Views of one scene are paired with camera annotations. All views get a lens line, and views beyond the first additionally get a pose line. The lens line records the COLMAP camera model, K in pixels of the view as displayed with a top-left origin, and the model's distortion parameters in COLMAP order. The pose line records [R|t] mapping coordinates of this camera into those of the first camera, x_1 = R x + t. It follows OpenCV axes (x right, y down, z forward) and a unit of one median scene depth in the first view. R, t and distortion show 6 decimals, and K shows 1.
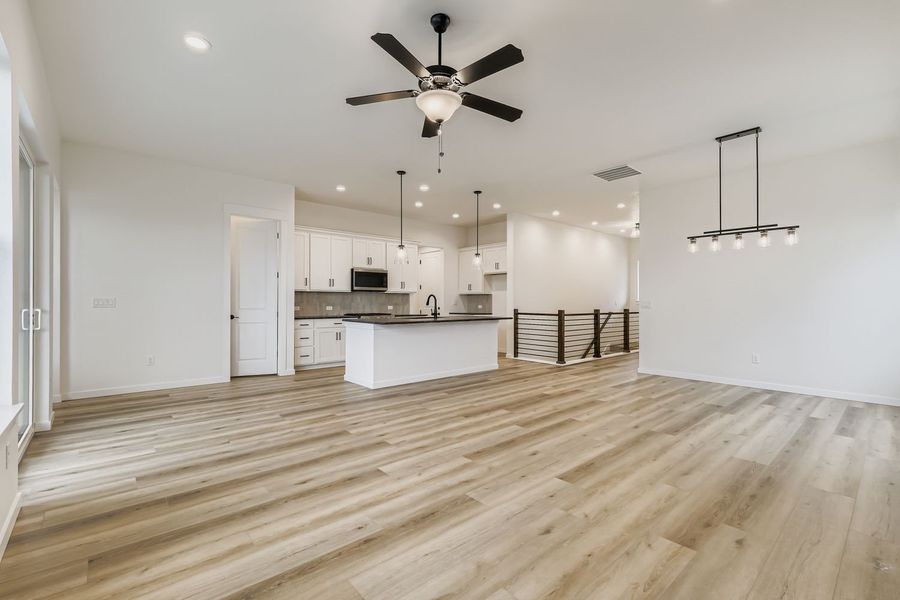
lens RADIAL K [[402.2, 0, 446.4], [0, 402.2, 297.7], [0, 0, 1]] dist [-0.007297, -0.000195]
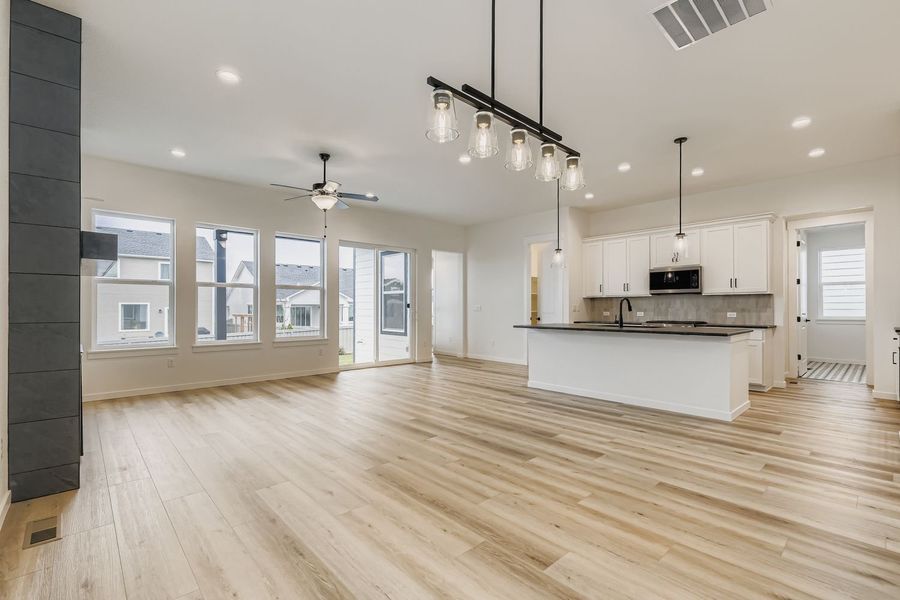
lens RADIAL K [[402.2, 0, 447.9], [0, 402.2, 306.4], [0, 0, 1]] dist [-0.007297, -0.000195]
pose [[0.021998, -0.006590, -0.999736, 0.935492], [0.012868, 0.999897, -0.006308, 0.012165], [0.999675, -0.012725, 0.022080, 0.775979]]
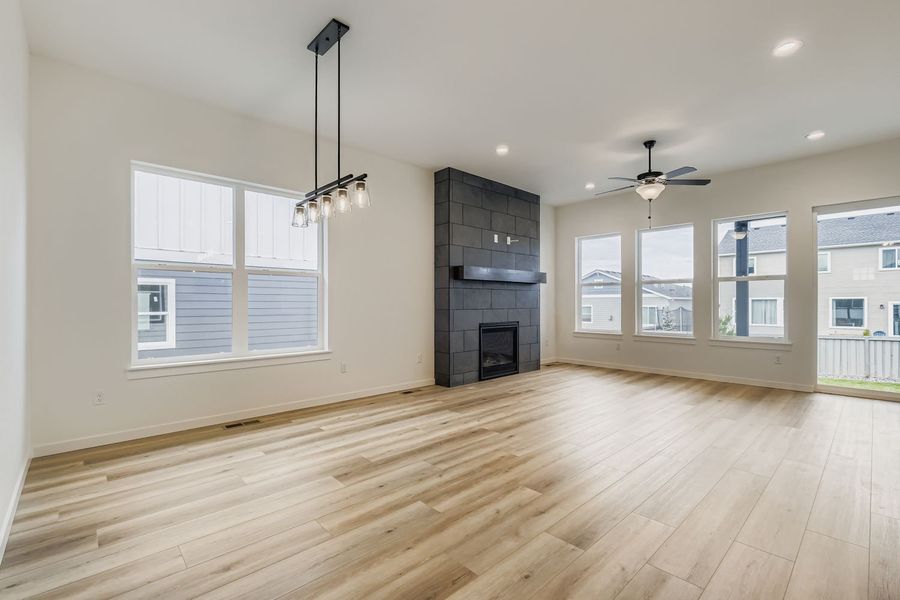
lens RADIAL K [[402.2, 0, 452.2], [0, 402.2, 301.8], [0, 0, 1]] dist [-0.007297, -0.000195]
pose [[-0.999175, -0.006109, -0.040140, 0.465590], [-0.005658, 0.999920, -0.011344, 0.015726], [0.040206, -0.011108, -0.999130, 1.384151]]
